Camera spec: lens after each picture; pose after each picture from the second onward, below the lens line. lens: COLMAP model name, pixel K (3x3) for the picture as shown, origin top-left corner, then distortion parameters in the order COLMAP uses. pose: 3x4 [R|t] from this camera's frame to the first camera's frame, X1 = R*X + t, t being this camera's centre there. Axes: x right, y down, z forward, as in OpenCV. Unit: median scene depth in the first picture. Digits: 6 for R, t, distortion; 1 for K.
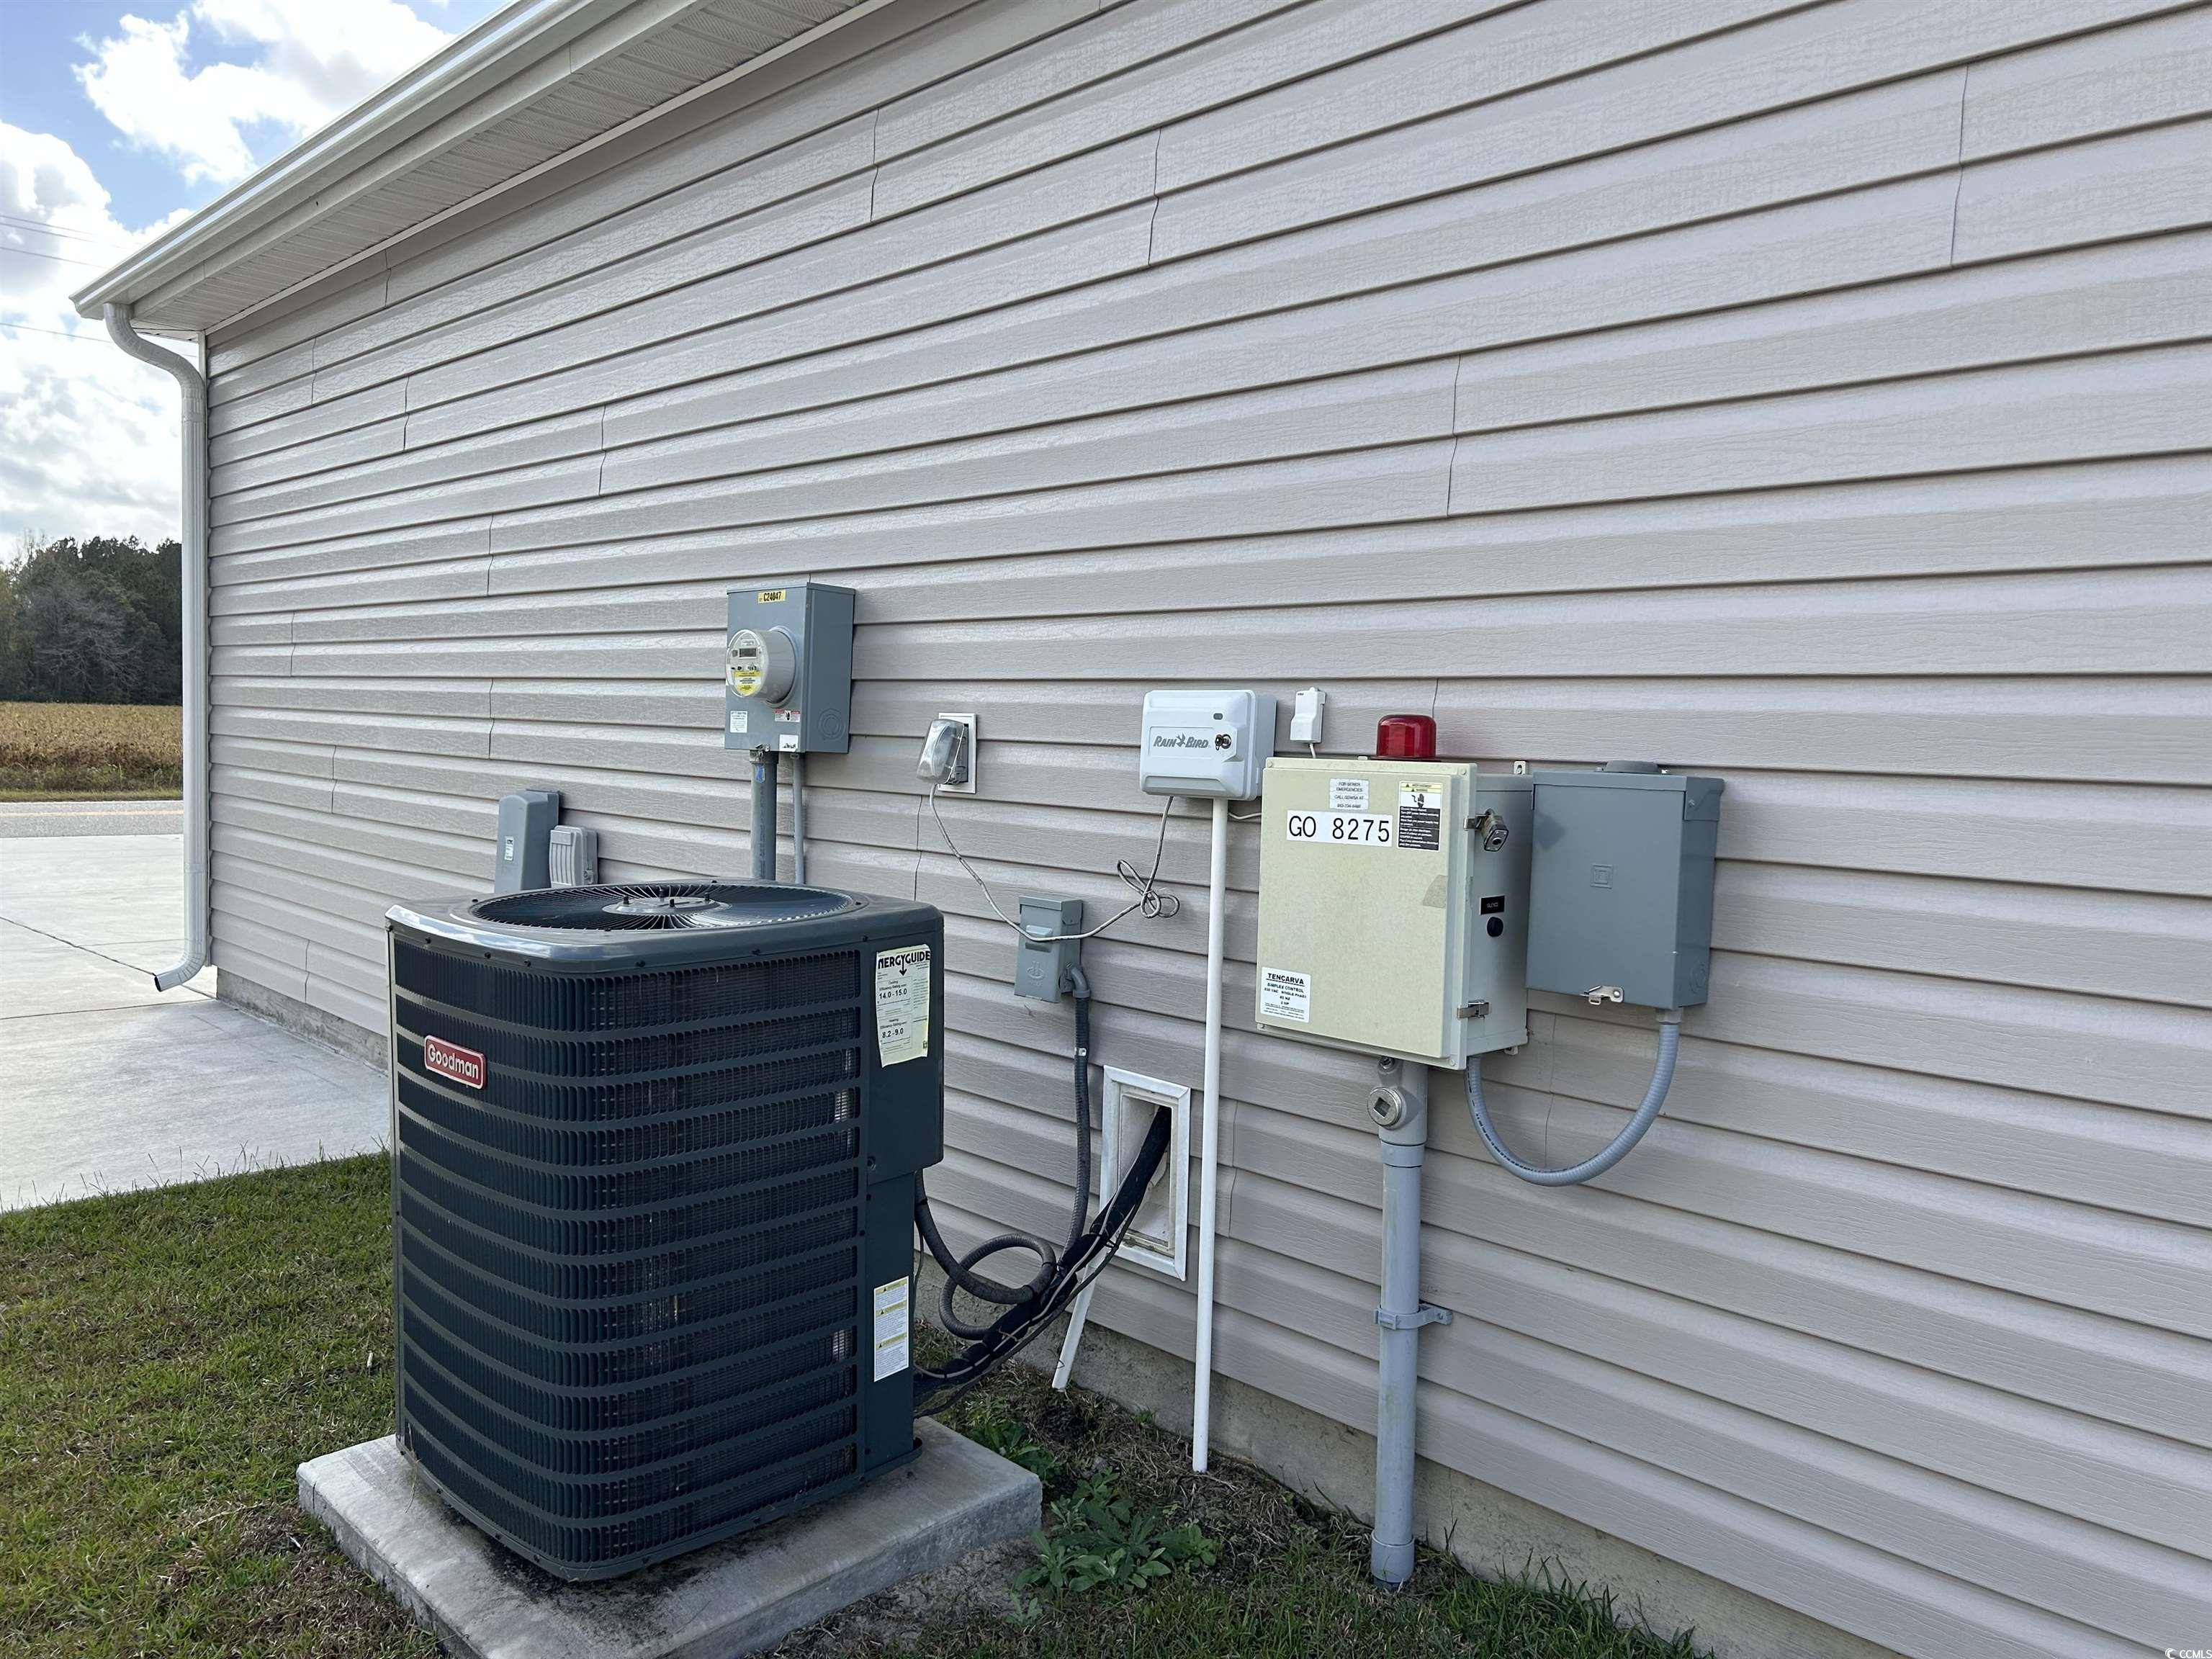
lens RADIAL K [[1584.5, 0, 1110.3], [0, 1584.5, 823.7], [0, 0, 1]] dist [0.021720, -0.044545]
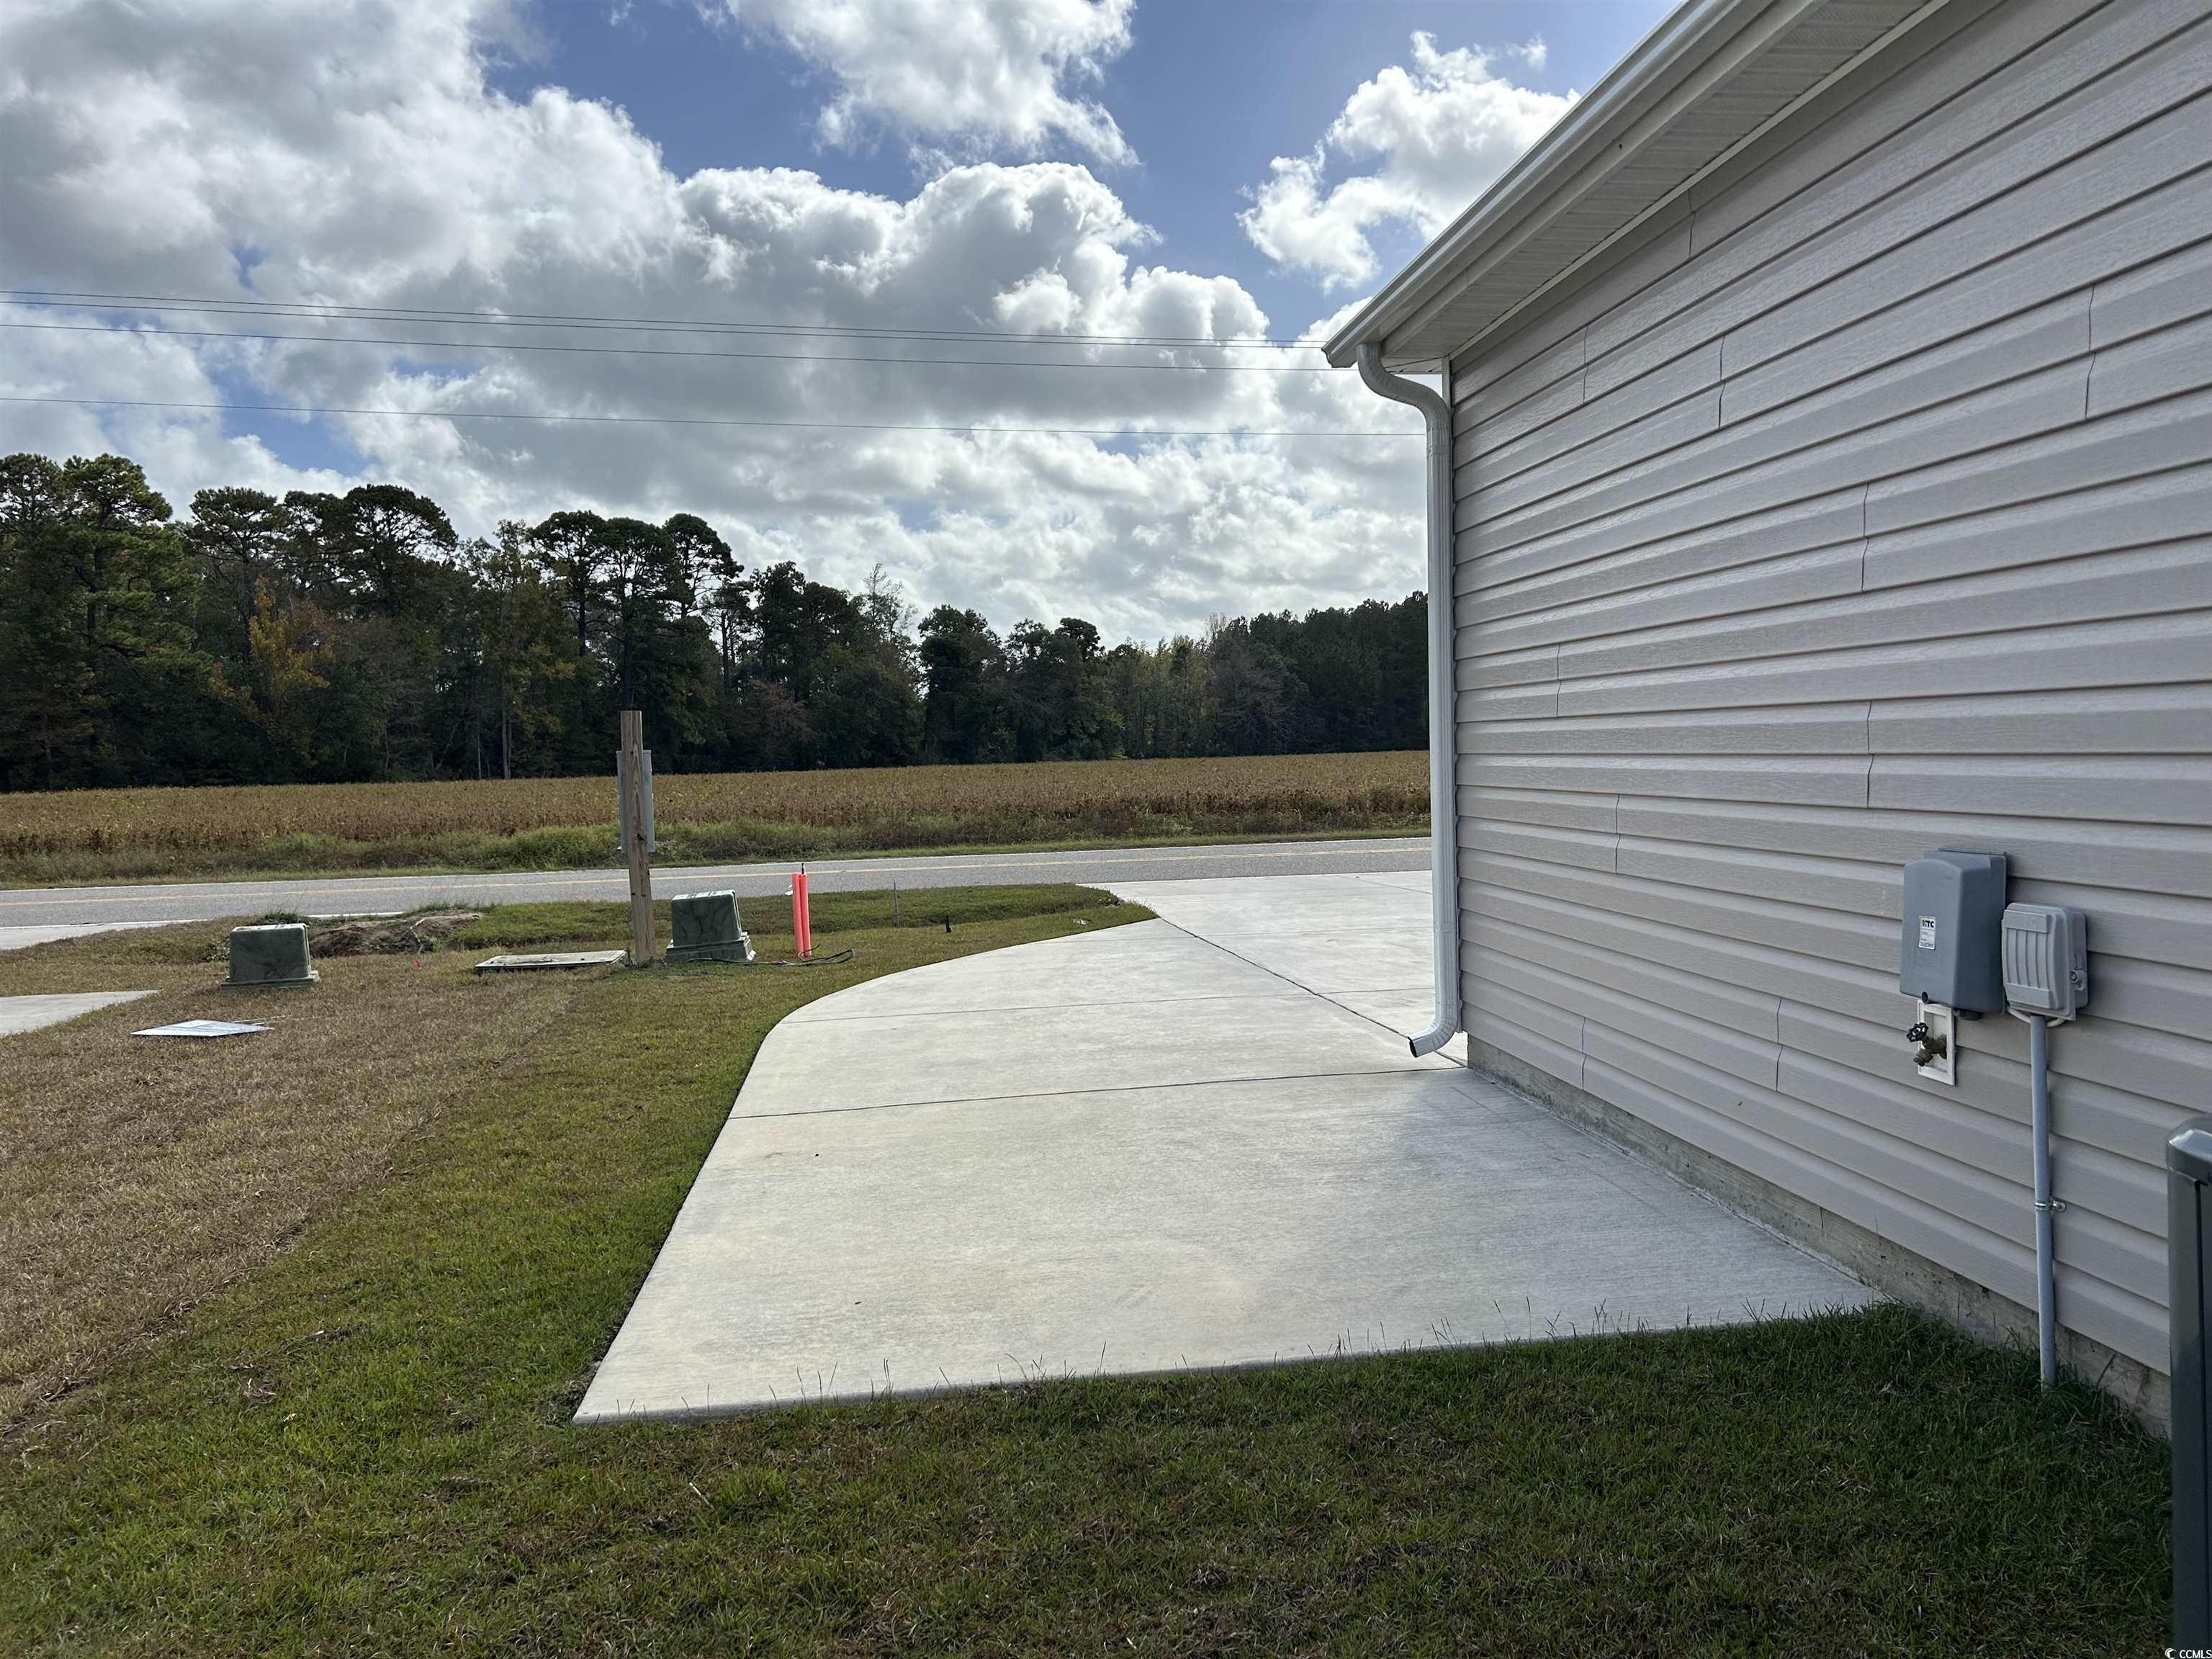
lens RADIAL K [[1584.5, 0, 1110.3], [0, 1584.5, 823.7], [0, 0, 1]] dist [0.021720, -0.044545]
pose [[0.787335, -0.024557, -0.616037, -0.152127], [0.013952, 0.999660, -0.022018, -0.015871], [0.616368, 0.008740, 0.787410, 0.135331]]
